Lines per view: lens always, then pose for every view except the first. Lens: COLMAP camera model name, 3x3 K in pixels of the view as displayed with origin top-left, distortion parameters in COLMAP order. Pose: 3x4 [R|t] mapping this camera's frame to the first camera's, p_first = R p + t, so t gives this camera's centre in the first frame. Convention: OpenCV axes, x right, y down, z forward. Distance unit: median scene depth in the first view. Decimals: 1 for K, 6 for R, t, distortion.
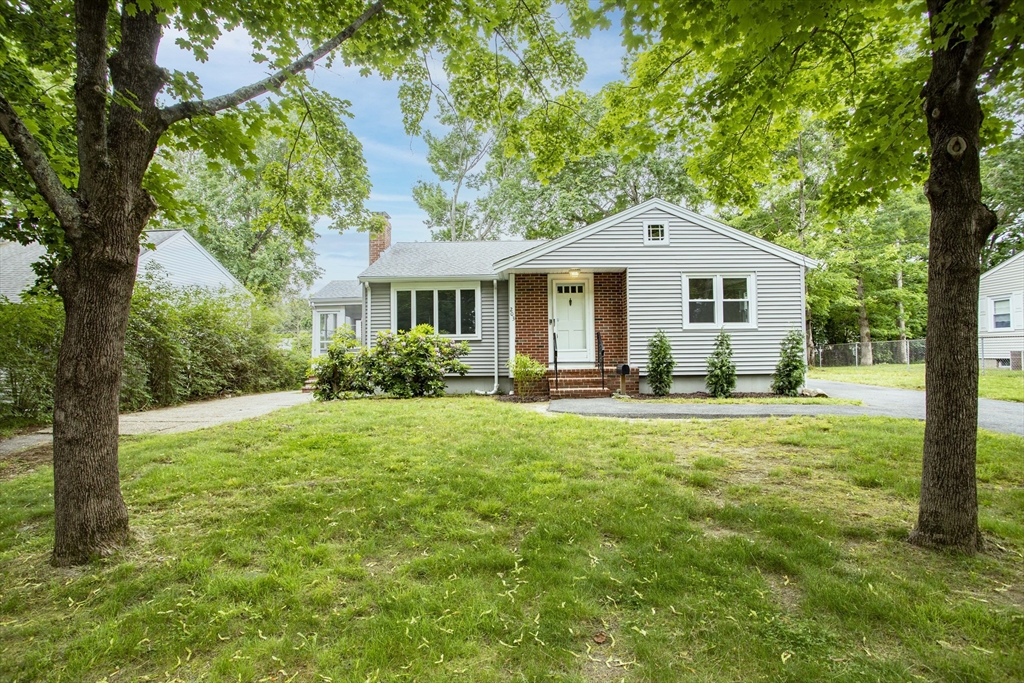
lens RADIAL K [[502.1, 0, 519.6], [0, 502.1, 343.1], [0, 0, 1]] dist [-0.058698, 0.000761]
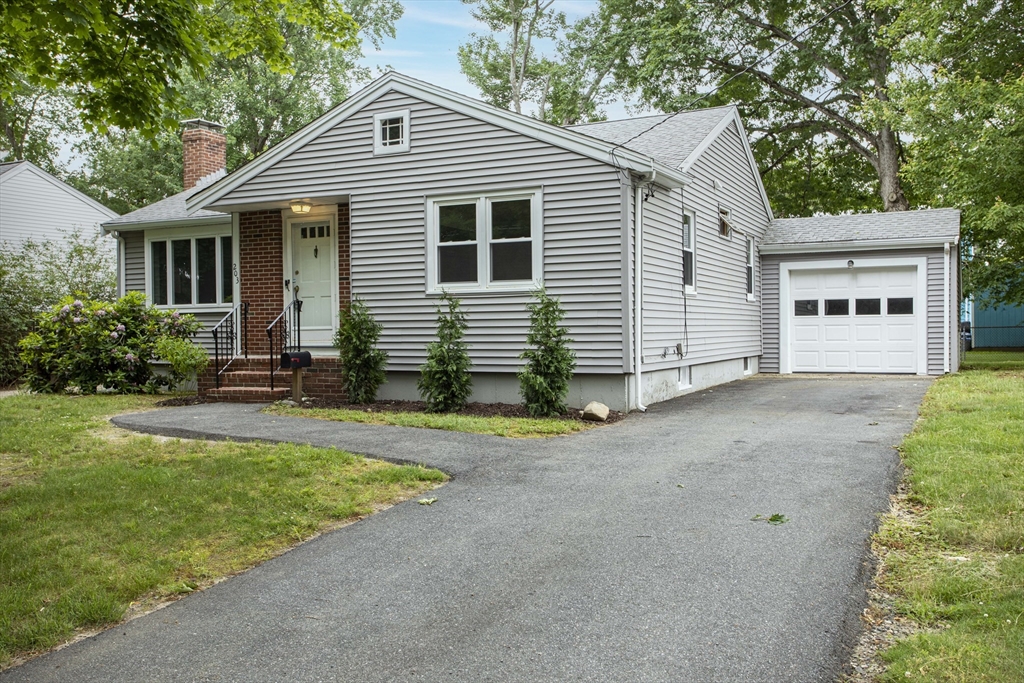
lens RADIAL K [[936.9, 0, 512.0], [0, 936.9, 341.5], [0, 0, 1]] dist [0.002142, 0.014936]
pose [[0.898888, 0.008931, -0.438088, 0.892150], [0.008680, 0.999233, 0.038182, -0.012856], [0.438093, -0.038124, 0.898121, 0.046812]]
